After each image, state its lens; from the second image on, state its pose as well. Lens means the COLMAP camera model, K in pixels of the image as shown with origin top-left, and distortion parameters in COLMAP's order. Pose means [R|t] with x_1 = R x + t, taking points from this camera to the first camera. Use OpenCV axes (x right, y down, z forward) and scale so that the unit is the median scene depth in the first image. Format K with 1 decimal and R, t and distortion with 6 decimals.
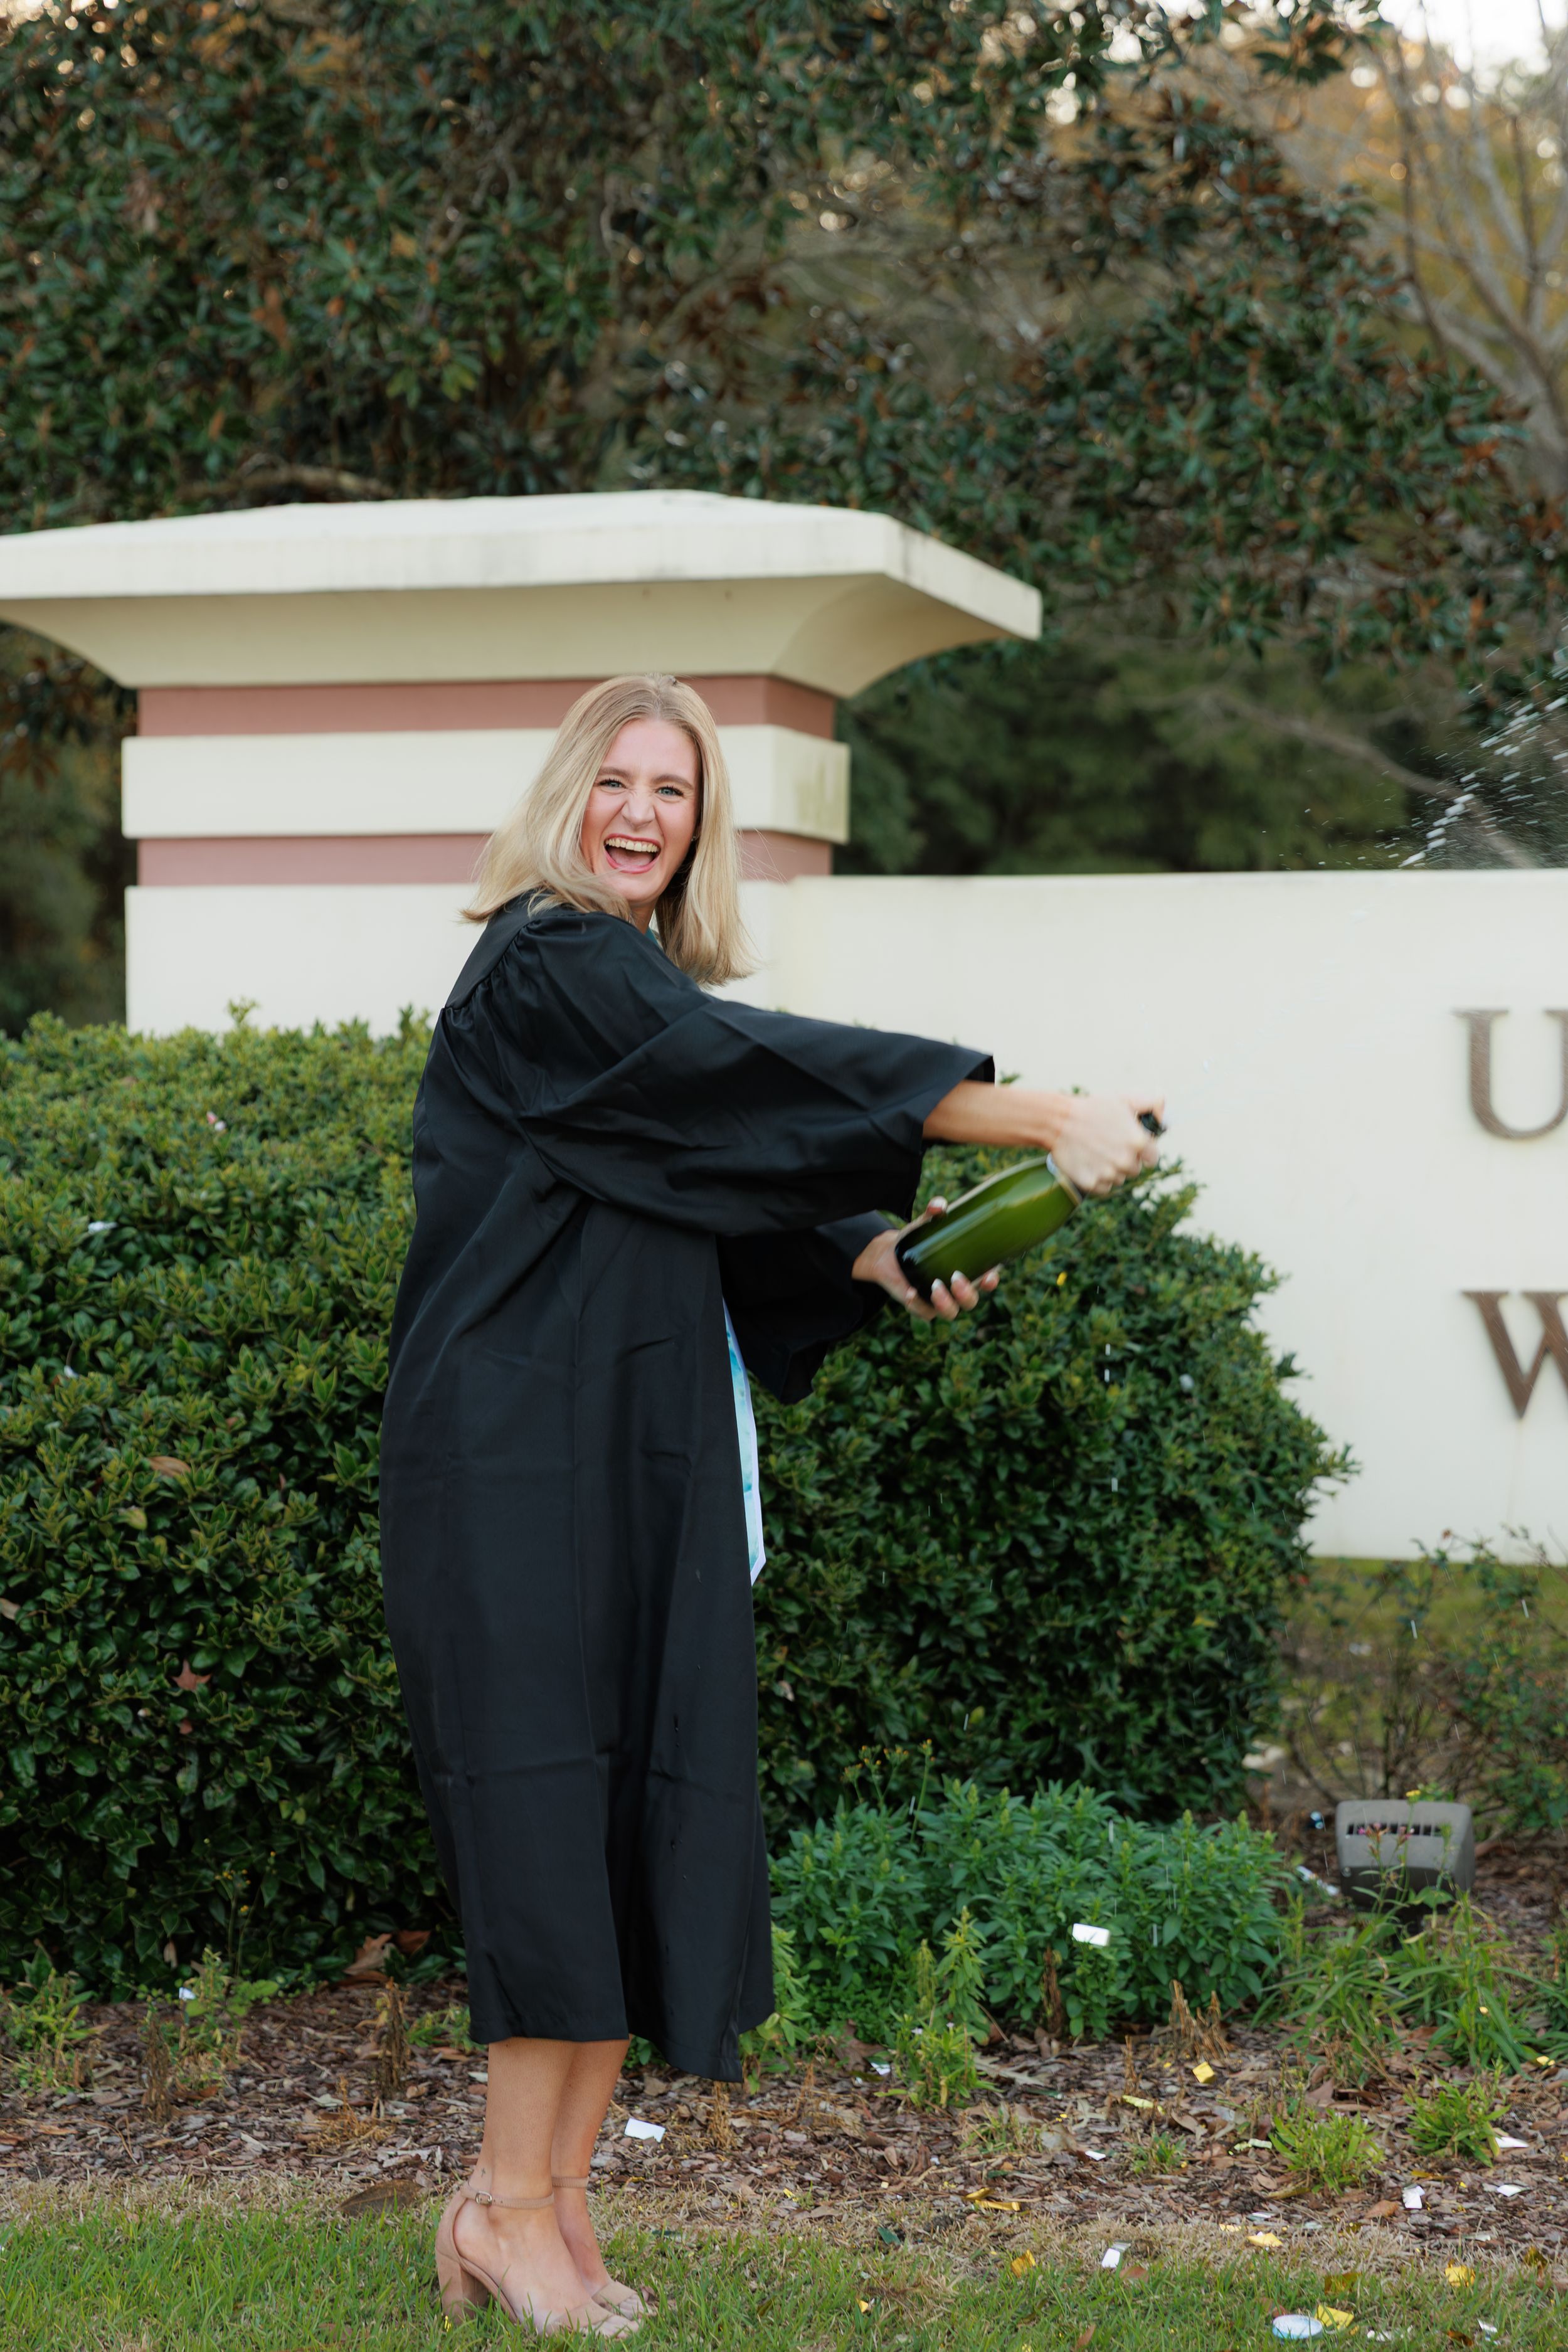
lens RADIAL K [[4650.0, 0, 790.7], [0, 4650.0, 1104.7], [0, 0, 1]] dist [0.011485, -0.081628]
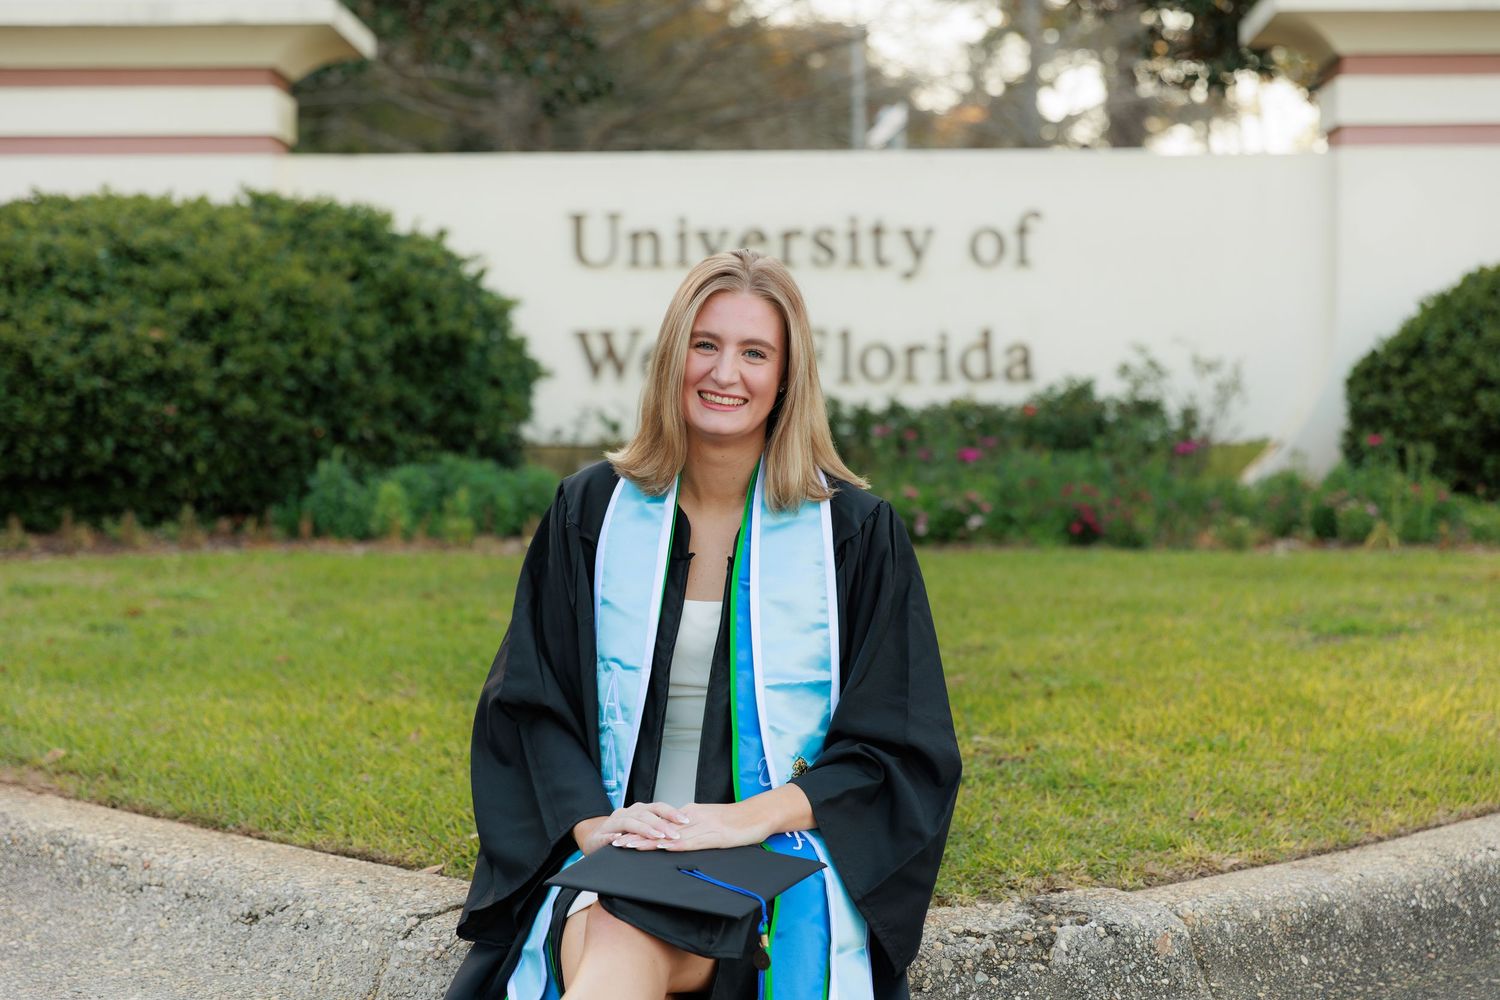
lens RADIAL K [[2965.6, 0, 750.0], [0, 2965.6, 500.0], [0, 0, 1]] dist [0.011485, -0.081628]
pose [[0.962222, -0.011566, 0.272022, -0.252599], [0.005861, 0.999746, 0.021775, 0.129316], [-0.272204, -0.019358, 0.962045, -0.686133]]
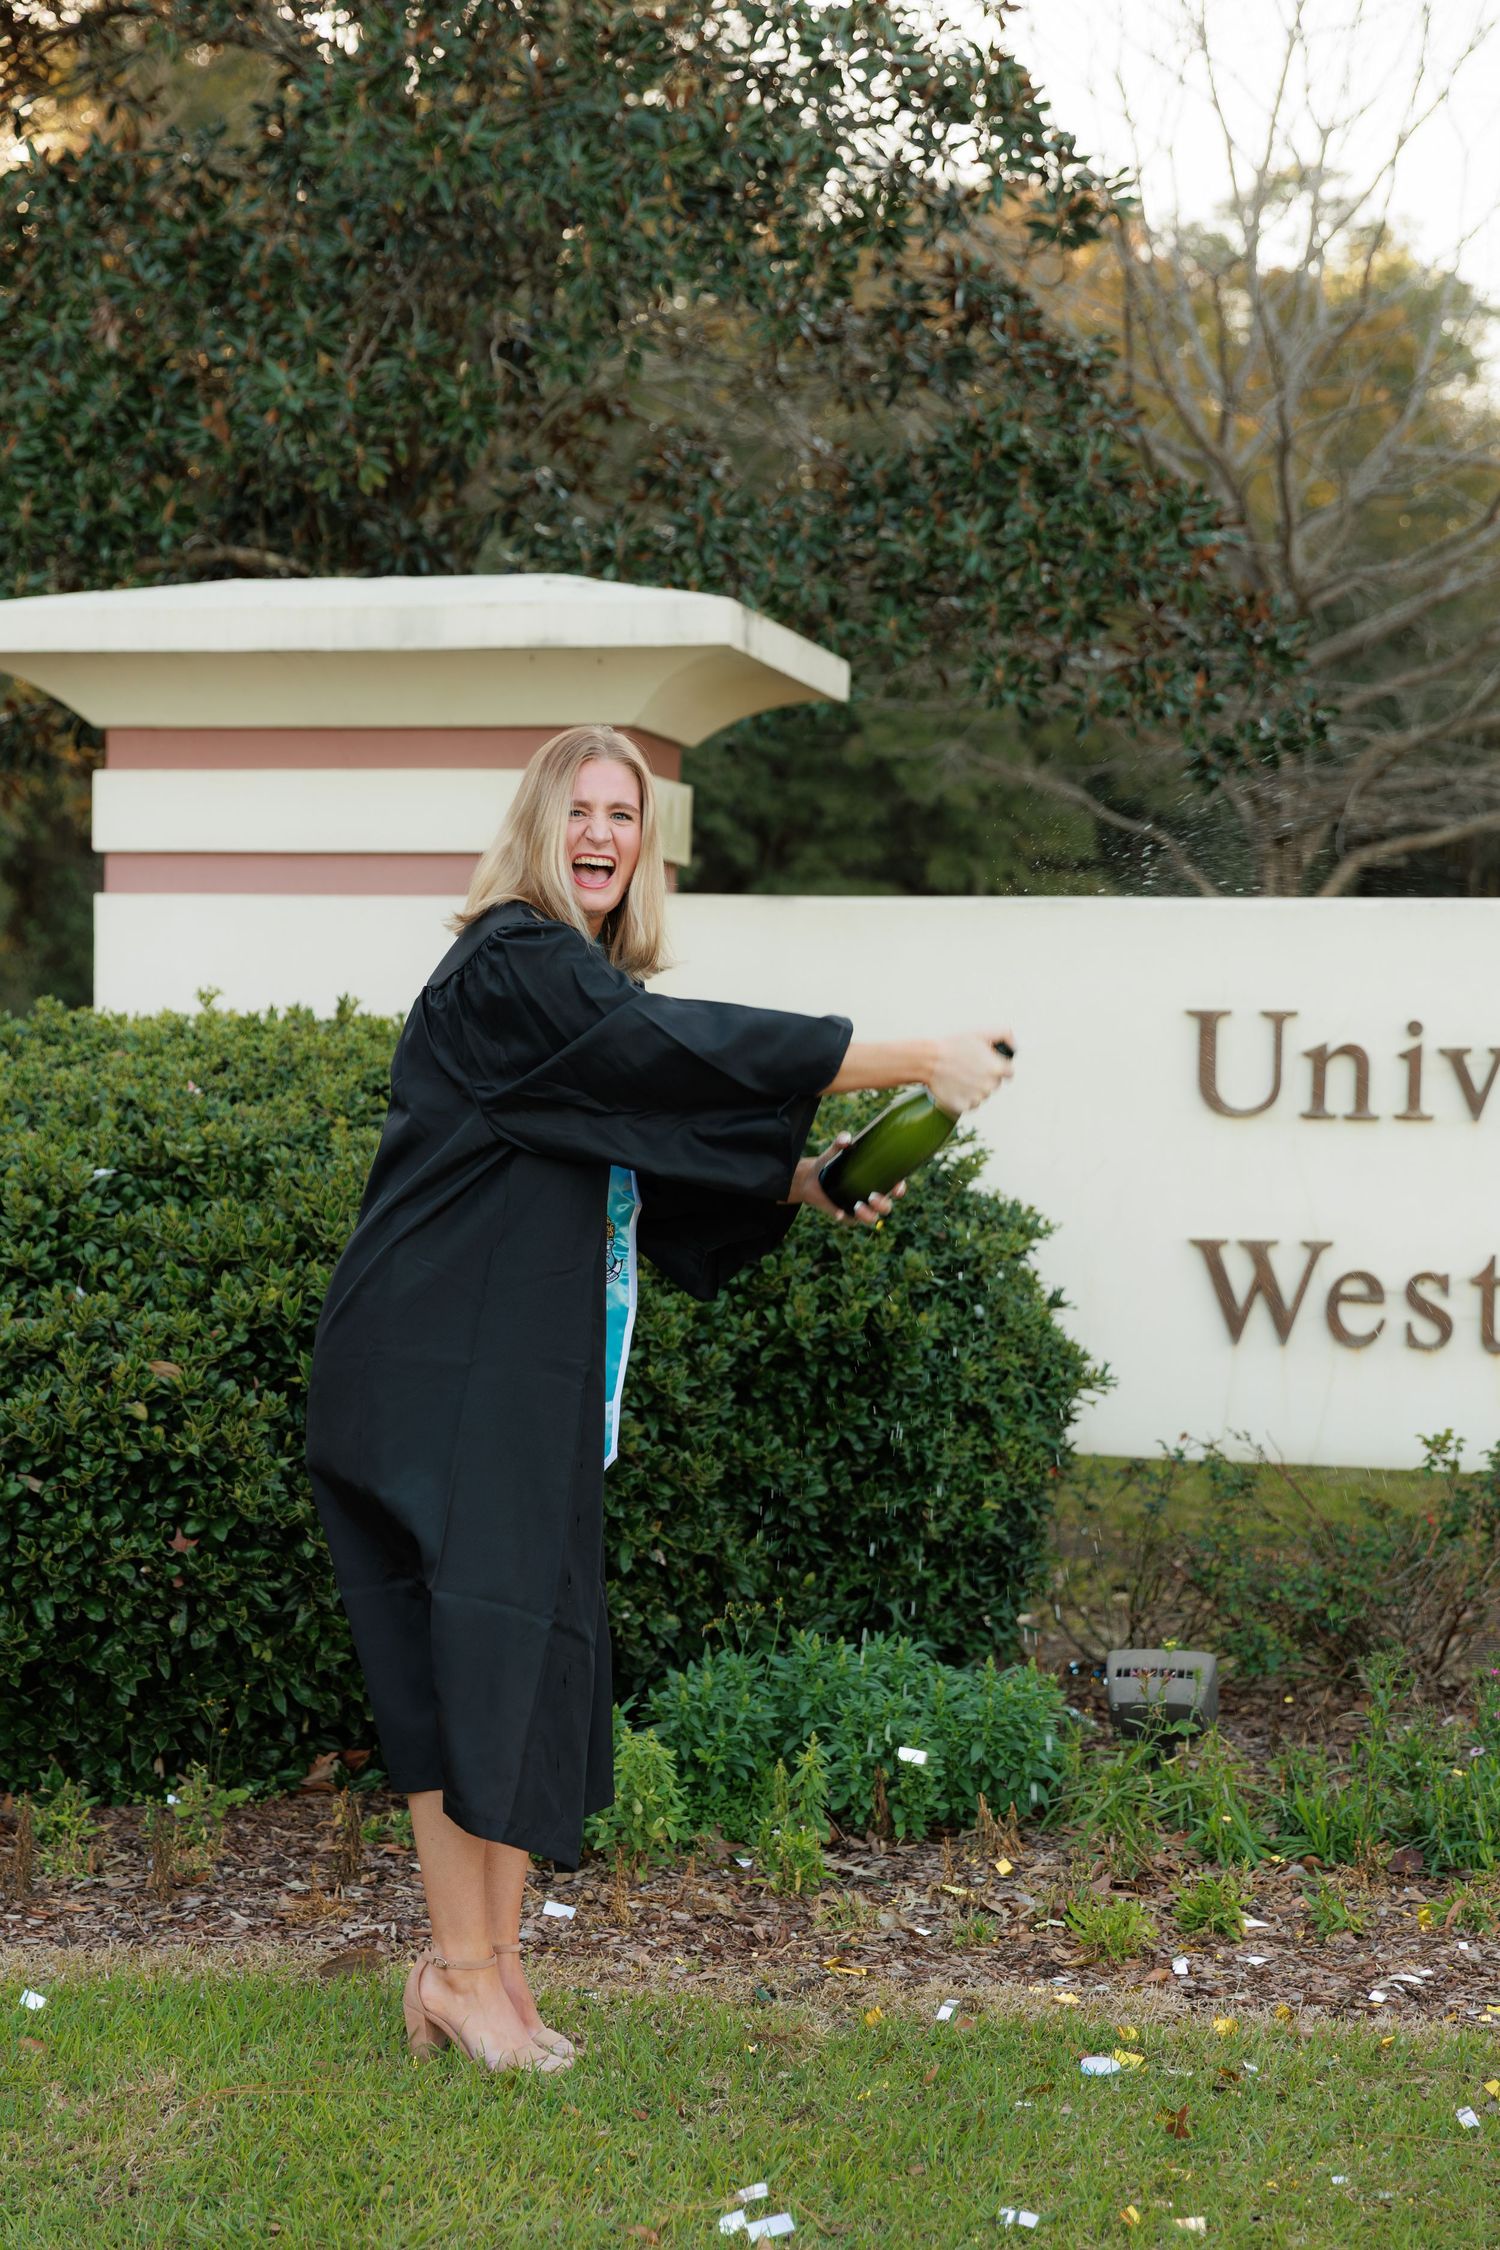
lens RADIAL K [[3867.4, 0, 750.0], [0, 3867.4, 1125.0], [0, 0, 1]] dist [0.026998, -0.242406]
pose [[0.998884, 0.013694, 0.045192, -0.025167], [-0.014199, 0.999840, 0.010863, 0.000347], [-0.045036, -0.011493, 0.998919, -0.021194]]
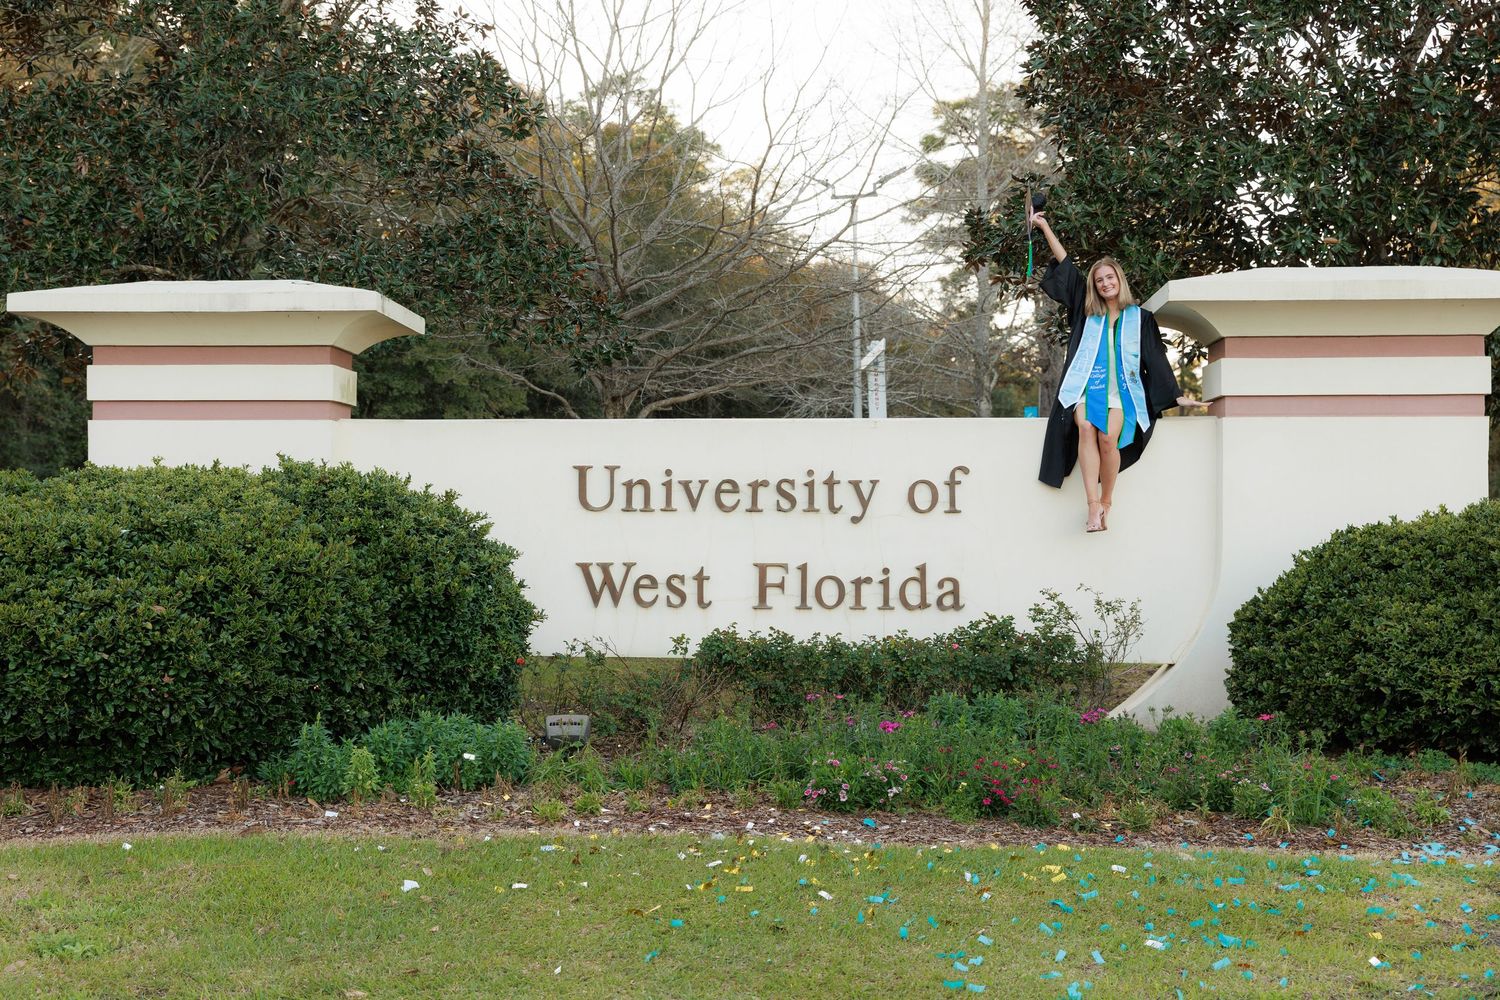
lens RADIAL K [[1945.0, 0, 699.3], [0, 1945.0, 493.5], [0, 0, 1]] dist [0.008756, -0.003161]
pose [[0.975370, 0.003509, 0.220545, -0.066334], [0.000381, 0.999845, -0.017592, 0.024303], [-0.220573, 0.017243, 0.975218, -0.274469]]
